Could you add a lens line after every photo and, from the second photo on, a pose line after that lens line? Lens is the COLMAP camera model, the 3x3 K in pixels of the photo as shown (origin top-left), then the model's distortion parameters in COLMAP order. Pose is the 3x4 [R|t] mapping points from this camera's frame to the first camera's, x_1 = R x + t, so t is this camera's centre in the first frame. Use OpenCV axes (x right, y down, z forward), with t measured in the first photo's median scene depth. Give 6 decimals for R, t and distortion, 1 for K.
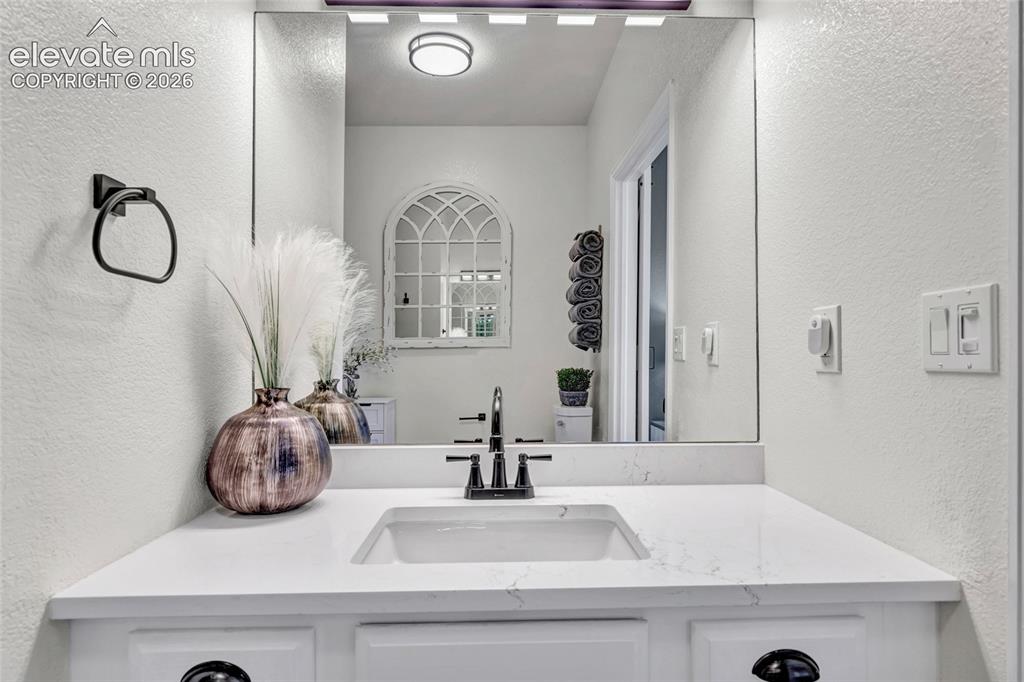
lens RADIAL K [[543.7, 0, 511.3], [0, 543.7, 347.0], [0, 0, 1]] dist [0.005070, -0.004277]
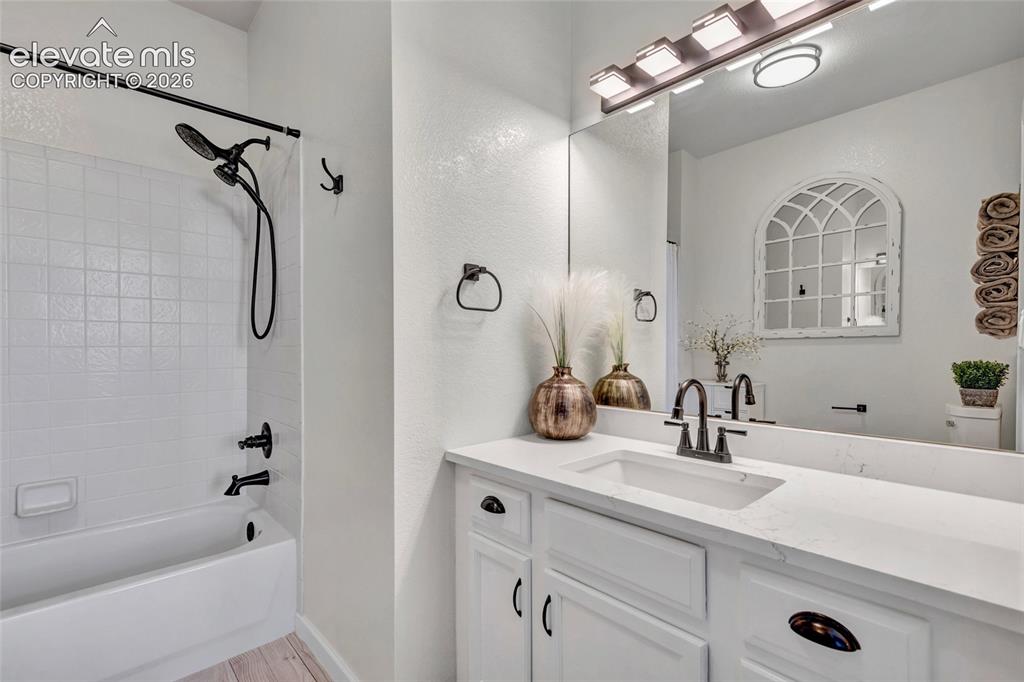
lens RADIAL K [[465.6, 0, 509.4], [0, 465.6, 344.4], [0, 0, 1]] dist [-0.004485, 0.000846]
pose [[0.658857, 0.000854, -0.752268, 0.496982], [0.011739, 0.999866, 0.011416, -0.010452], [0.752177, -0.016352, 0.658758, -0.064437]]
